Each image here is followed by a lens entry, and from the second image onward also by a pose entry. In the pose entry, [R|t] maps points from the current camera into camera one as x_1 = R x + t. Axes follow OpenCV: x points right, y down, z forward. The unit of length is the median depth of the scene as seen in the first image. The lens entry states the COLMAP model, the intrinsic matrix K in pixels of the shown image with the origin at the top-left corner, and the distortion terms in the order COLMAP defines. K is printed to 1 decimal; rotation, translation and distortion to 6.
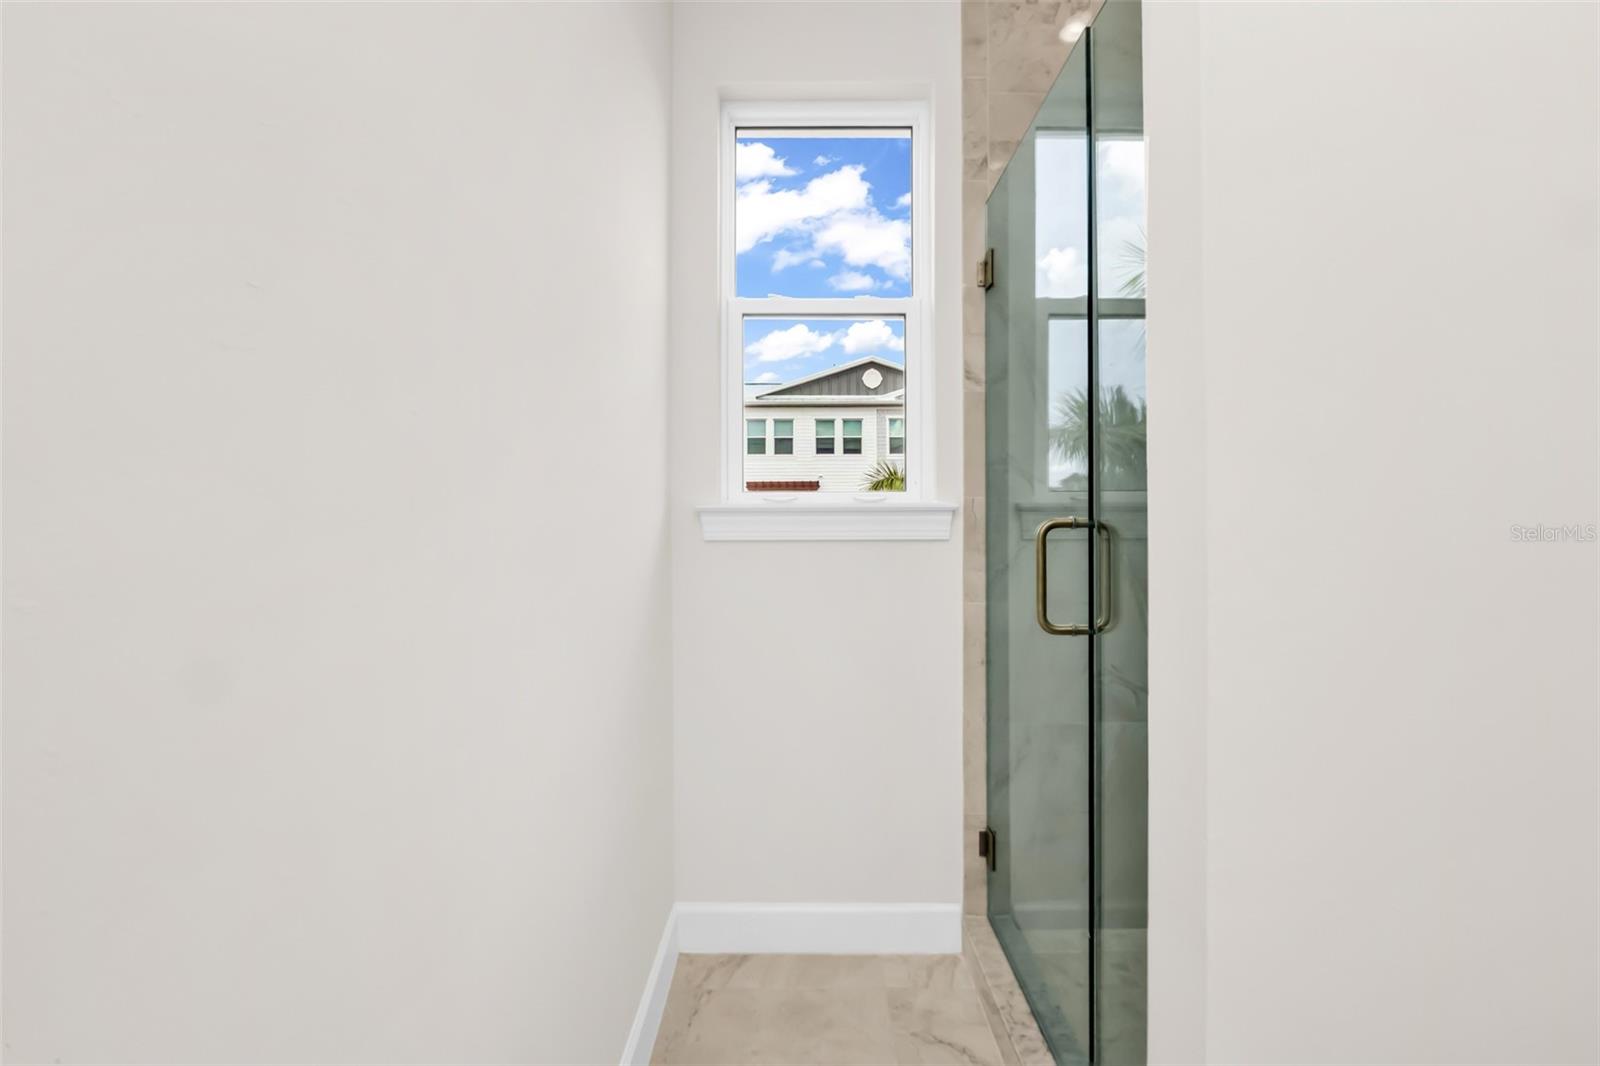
lens RADIAL K [[692.4, 0, 804.2], [0, 692.4, 535.6], [0, 0, 1]] dist [0.008588, -0.004557]
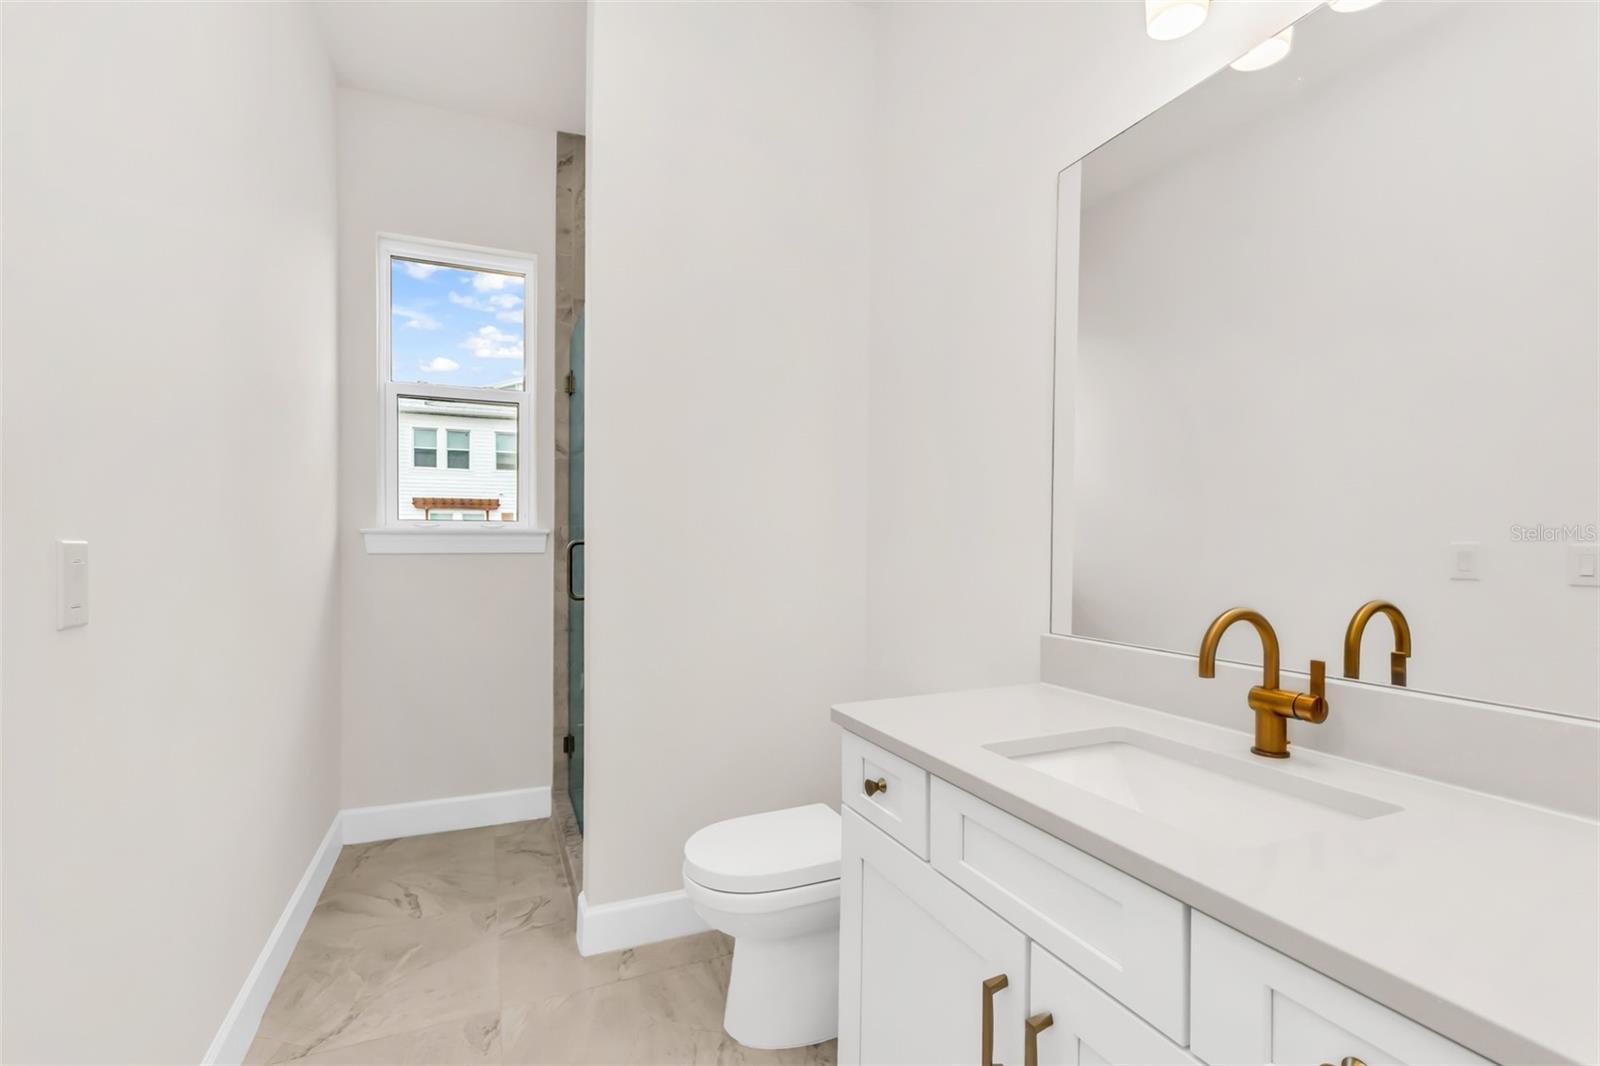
lens RADIAL K [[776.6, 0, 795.6], [0, 776.6, 541.5], [0, 0, 1]] dist [0.028318, -0.000280]
pose [[0.932775, -0.000167, 0.360458, 0.103468], [0.008089, 0.999758, -0.020470, 0.021433], [-0.360367, 0.022010, 0.932551, -0.843846]]
